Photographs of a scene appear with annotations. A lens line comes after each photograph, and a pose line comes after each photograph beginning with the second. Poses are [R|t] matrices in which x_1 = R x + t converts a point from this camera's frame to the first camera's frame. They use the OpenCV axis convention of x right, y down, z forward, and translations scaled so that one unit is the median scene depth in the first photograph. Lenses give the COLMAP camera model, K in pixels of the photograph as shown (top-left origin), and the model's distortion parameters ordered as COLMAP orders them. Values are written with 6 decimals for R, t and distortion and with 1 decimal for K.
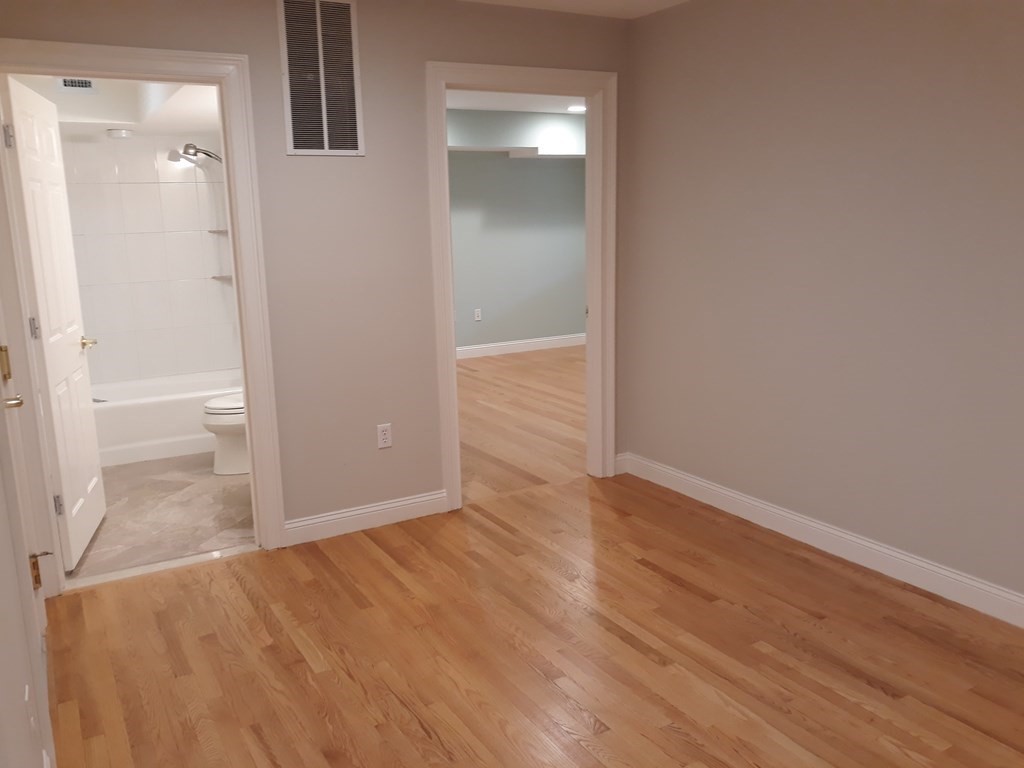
lens RADIAL K [[841.4, 0, 512.0], [0, 841.4, 384.0], [0, 0, 1]] dist [-0.003189, -0.010227]
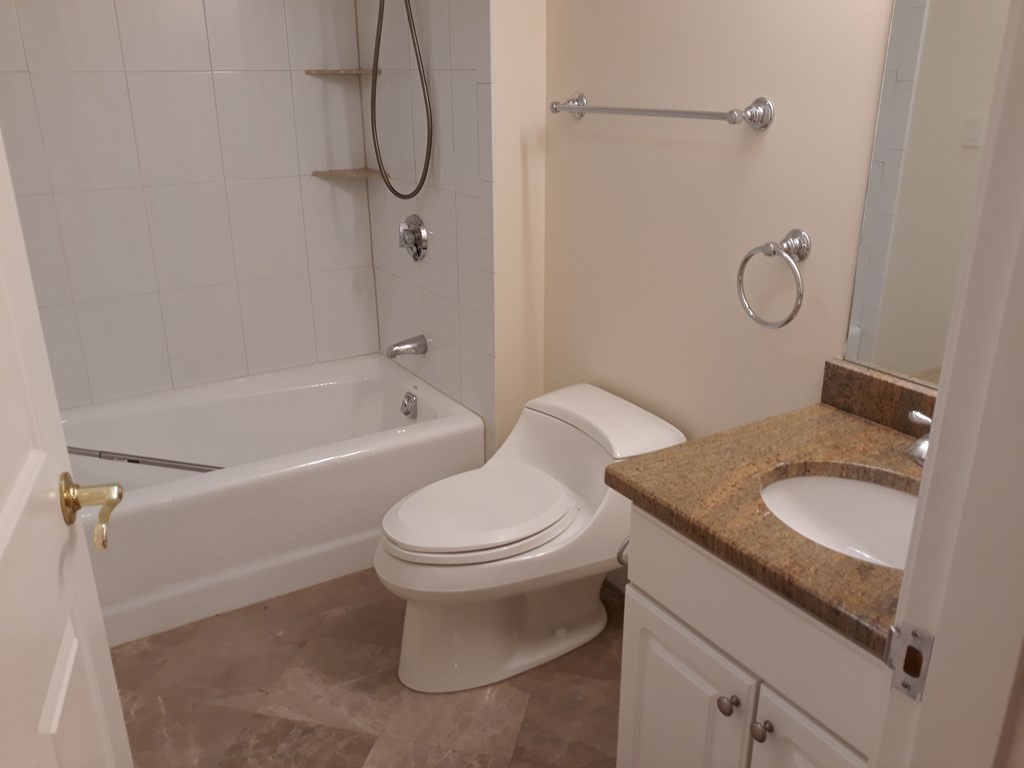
lens RADIAL K [[841.4, 0, 512.0], [0, 841.4, 384.0], [0, 0, 1]] dist [-0.003189, -0.010227]
pose [[0.999167, 0.002813, 0.040707, -0.321102], [-0.008890, 0.988661, 0.149898, -0.099267], [-0.039824, -0.150136, 0.987863, 0.621812]]
